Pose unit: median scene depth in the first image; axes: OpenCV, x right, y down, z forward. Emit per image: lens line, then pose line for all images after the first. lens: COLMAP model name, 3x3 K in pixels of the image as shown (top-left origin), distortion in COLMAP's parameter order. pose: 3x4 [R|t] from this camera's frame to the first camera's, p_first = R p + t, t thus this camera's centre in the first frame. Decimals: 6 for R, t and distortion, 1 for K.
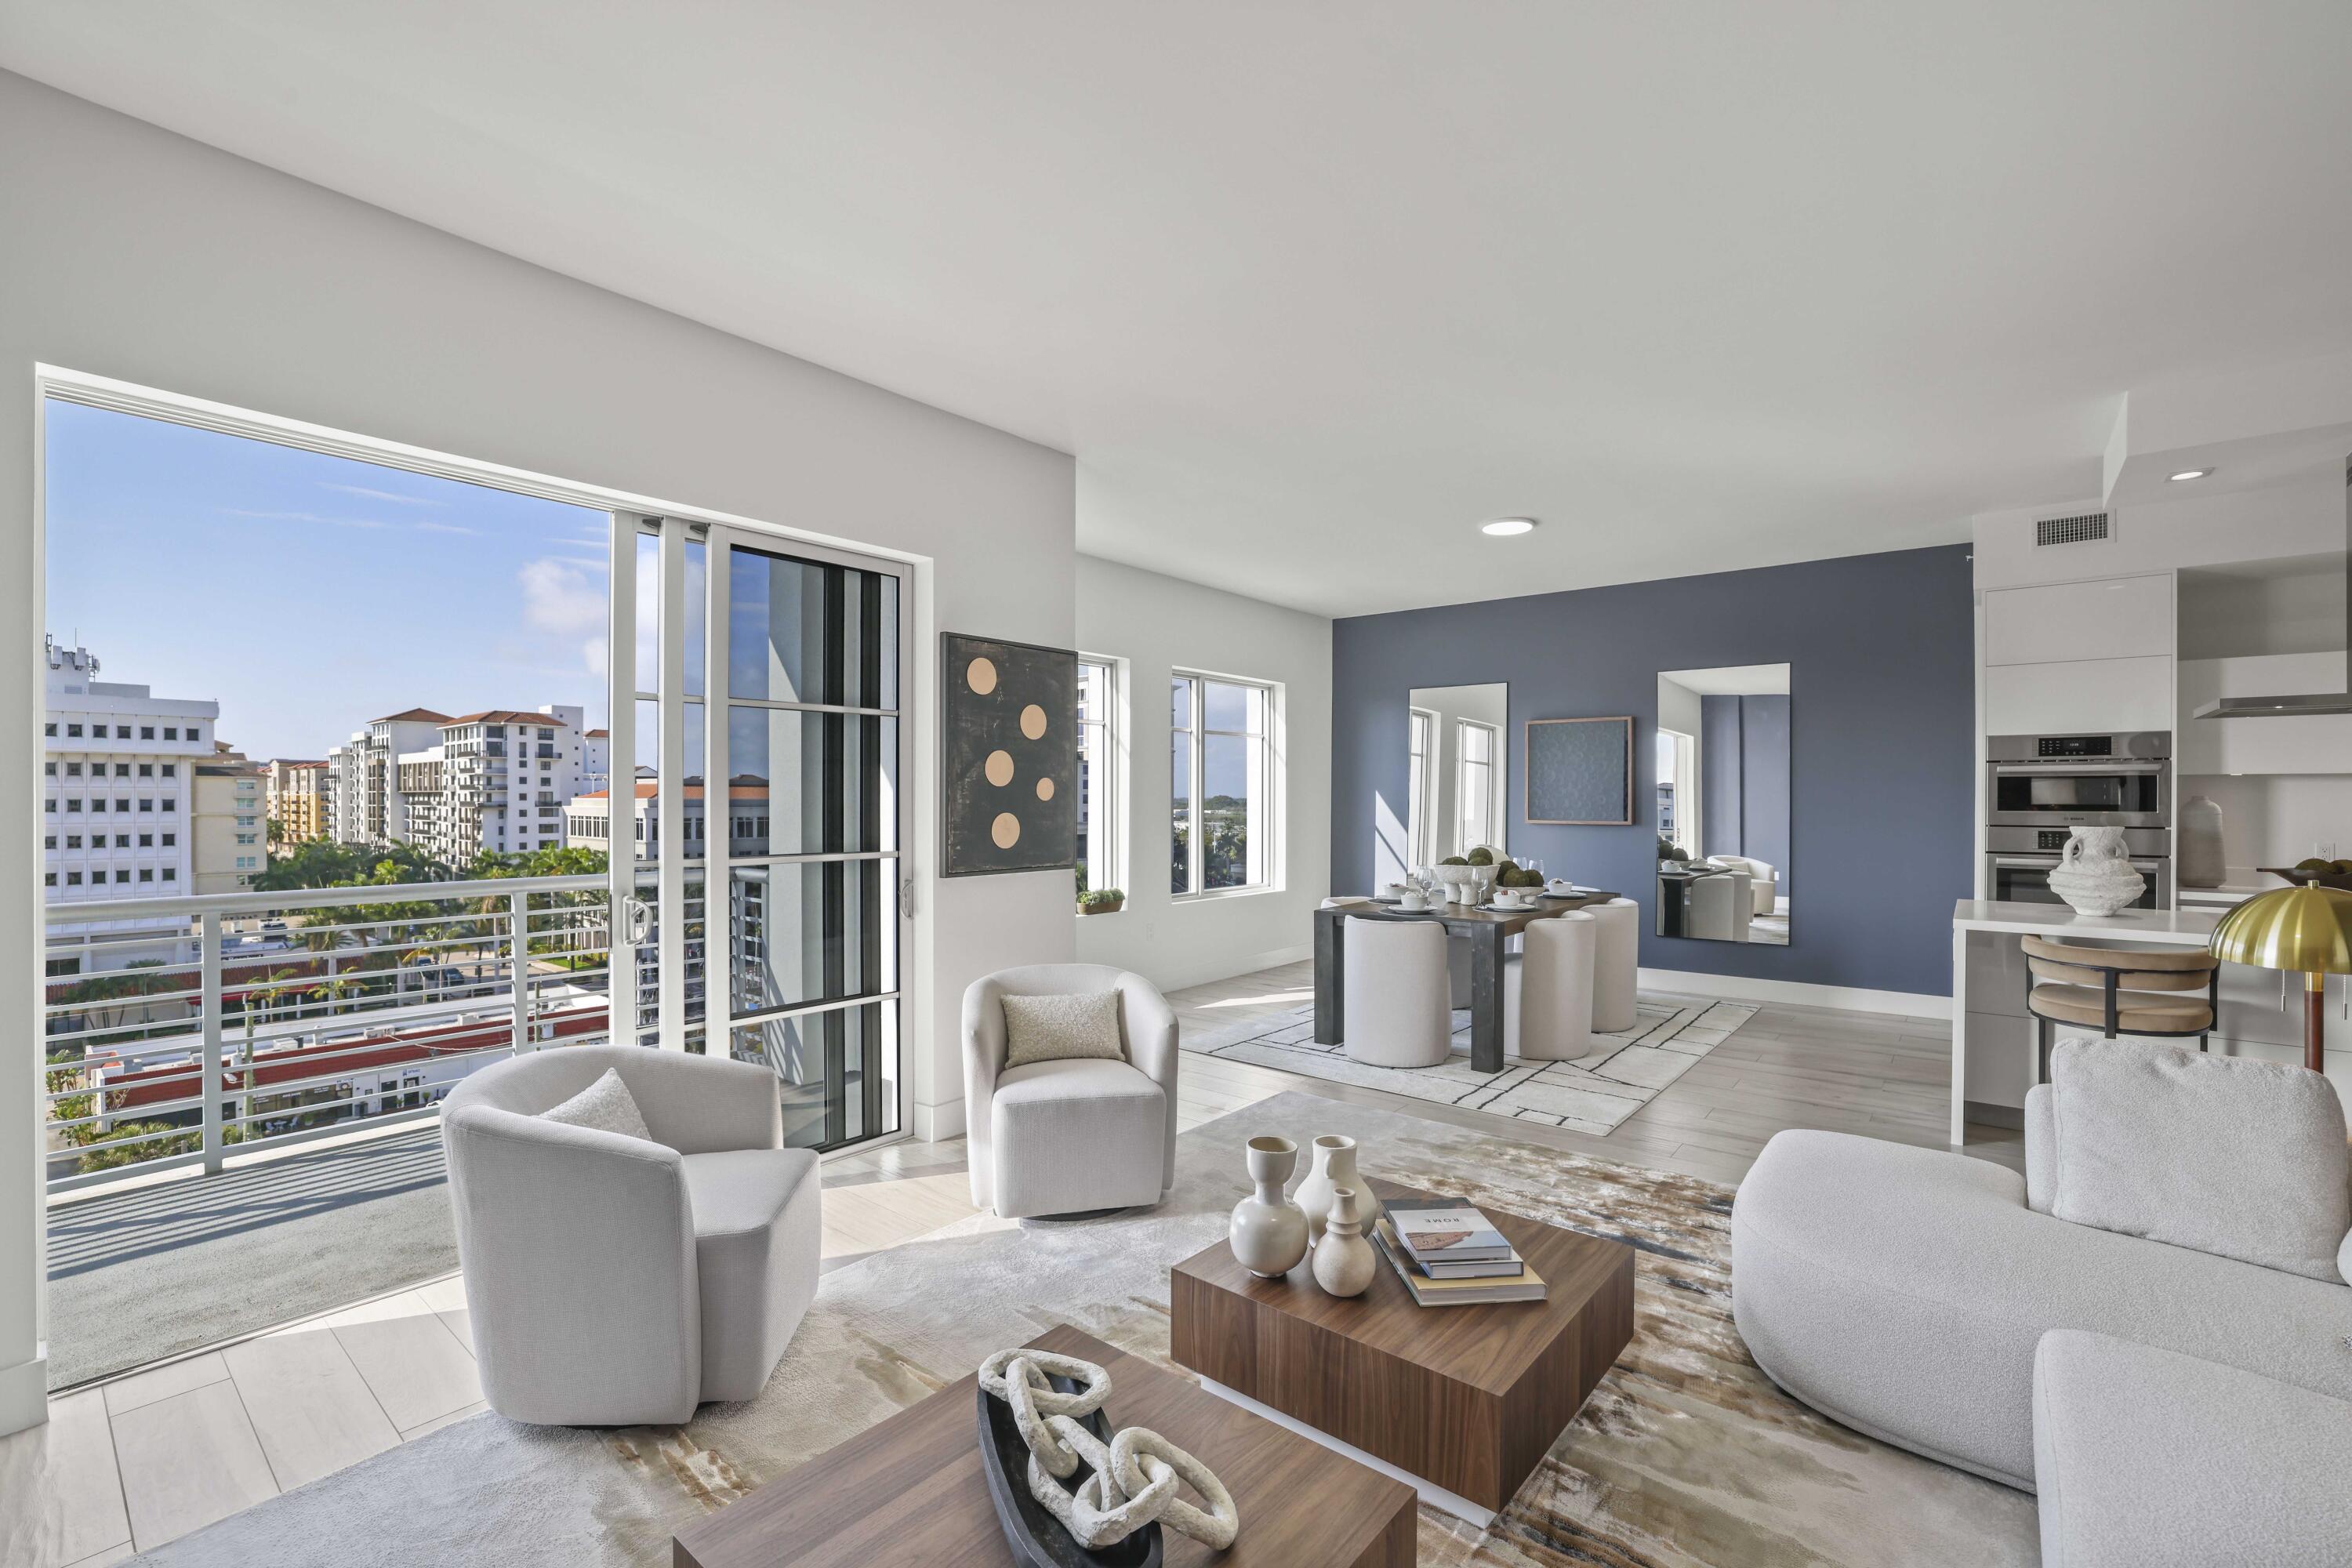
lens RADIAL K [[1078.2, 0, 1180.4], [0, 1078.2, 802.0], [0, 0, 1]] dist [-0.024722, 0.000160]
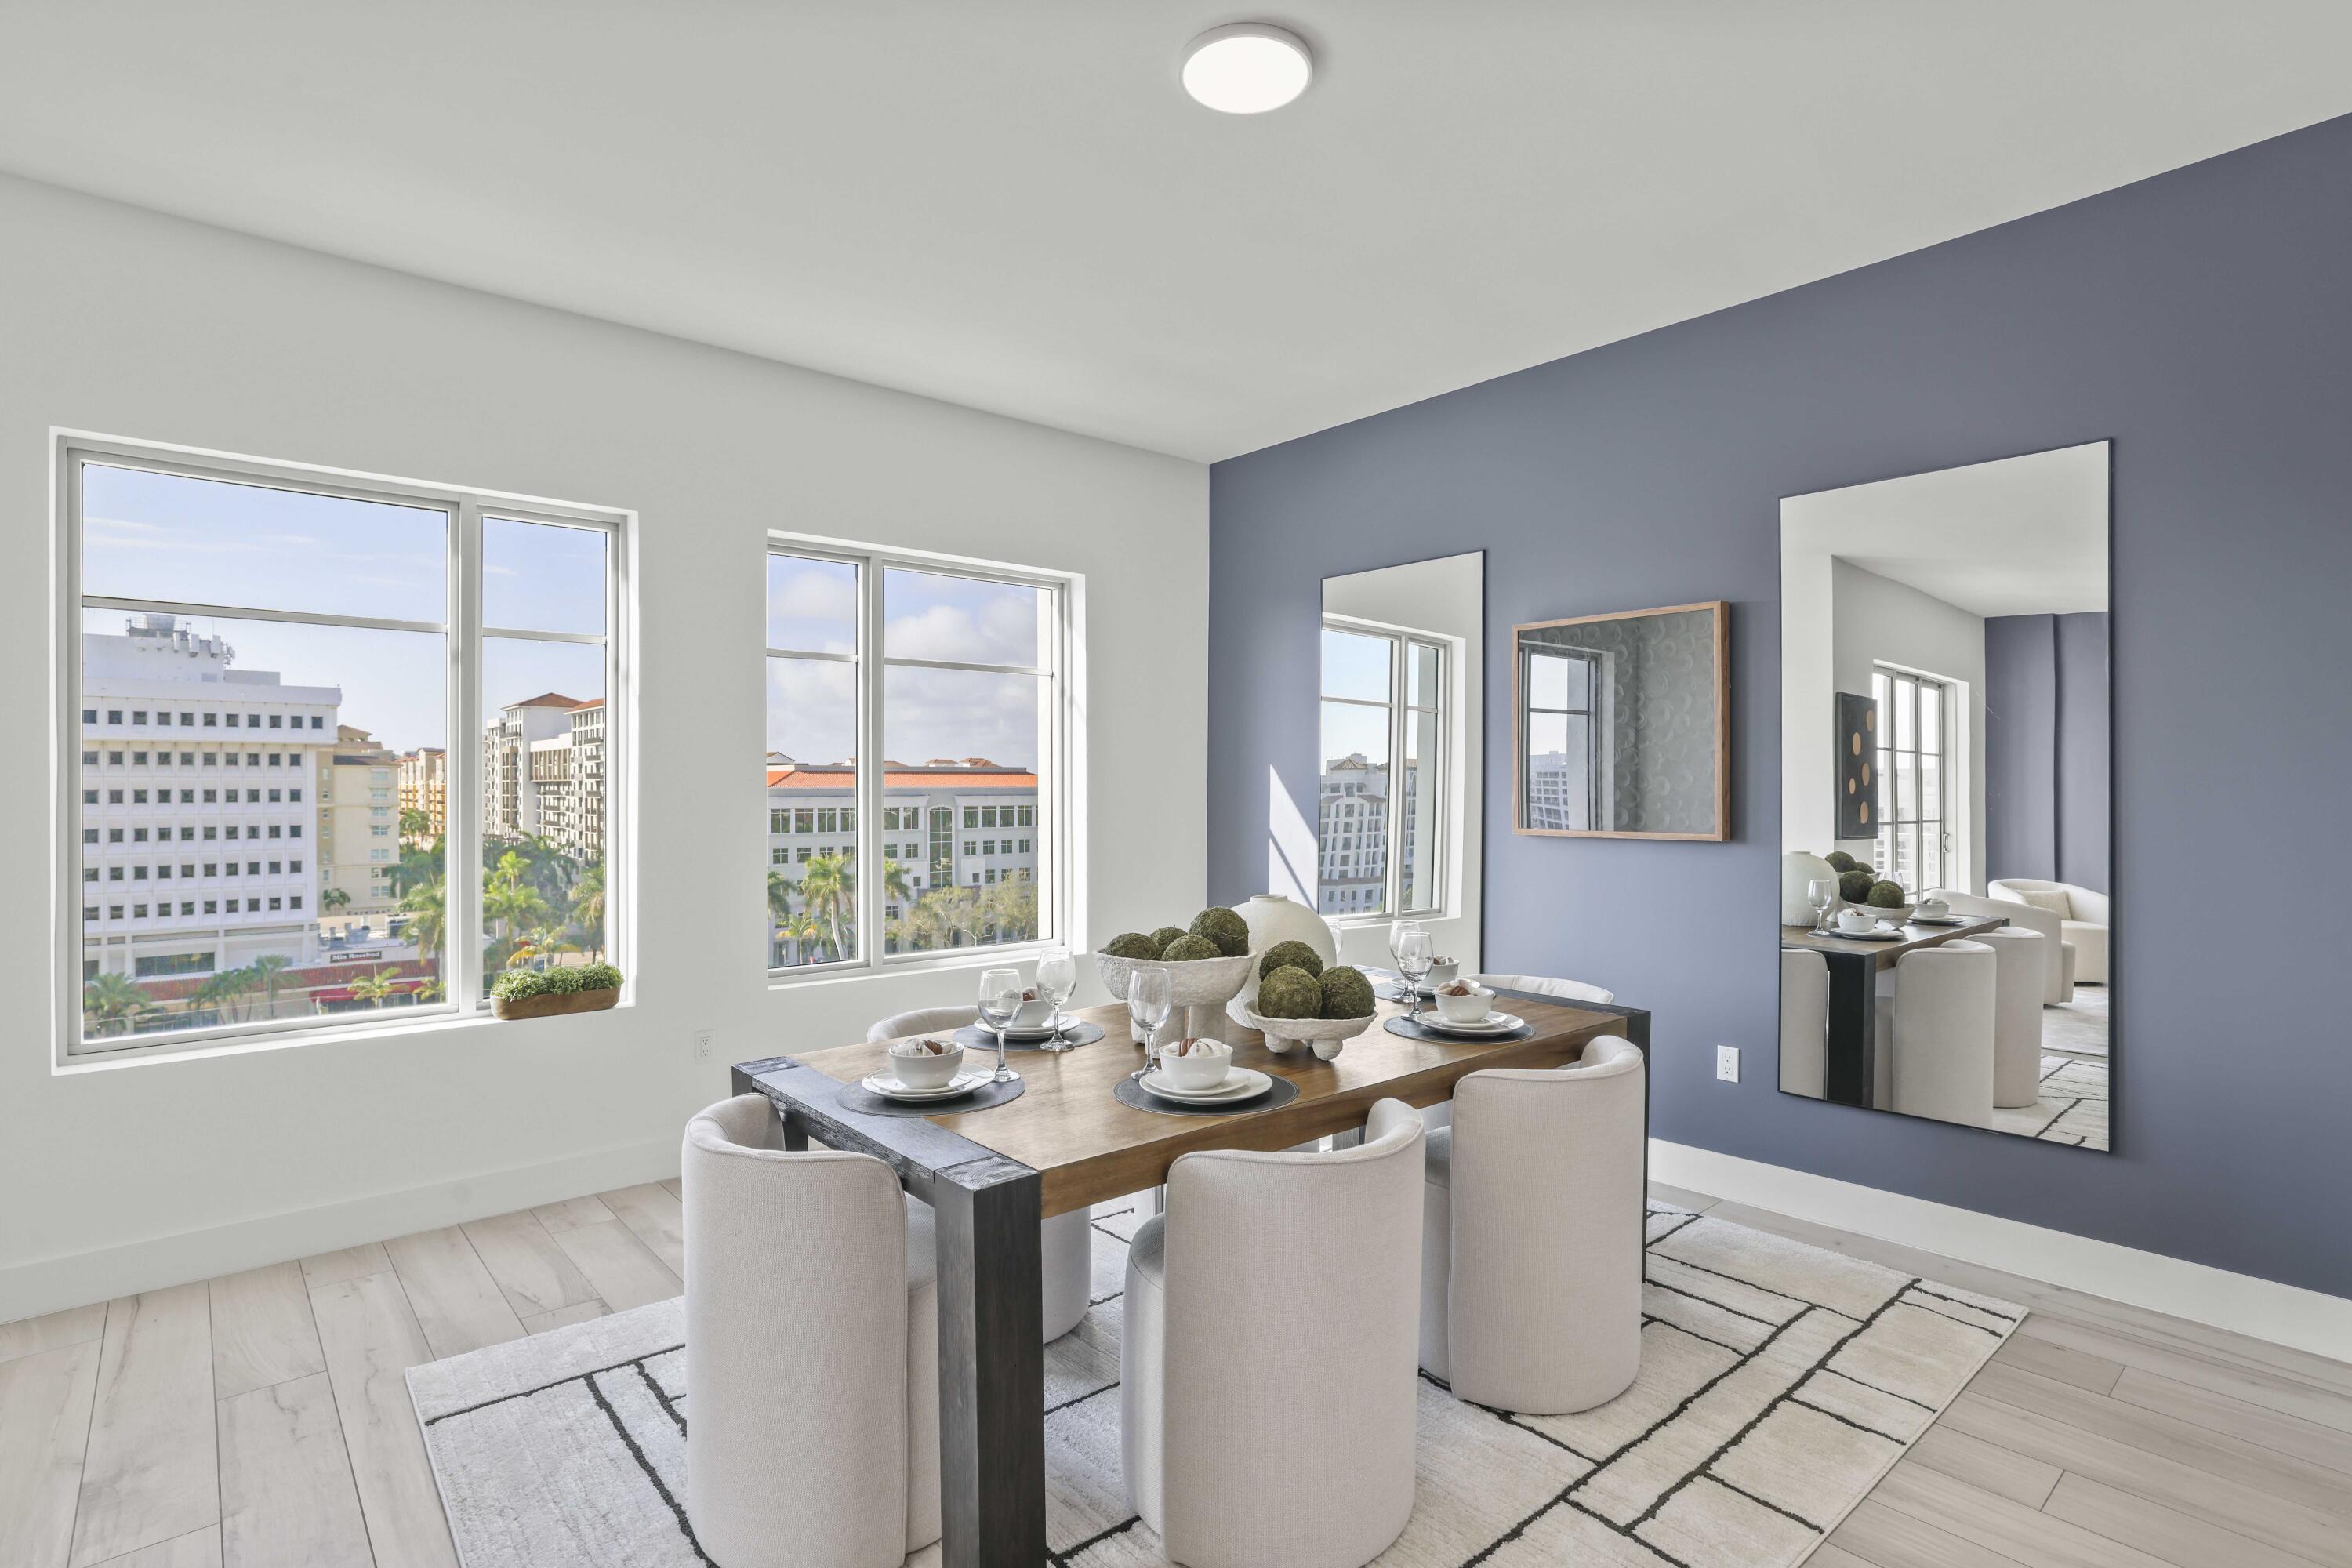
lens RADIAL K [[1167.8, 0, 1217.4], [0, 1167.8, 783.0], [0, 0, 1]] dist [-0.014831, -0.000387]
pose [[0.983668, -0.003561, -0.179956, 0.065731], [0.002575, 0.999980, -0.005708, -0.000293], [0.179973, 0.005151, 0.983658, 0.105771]]
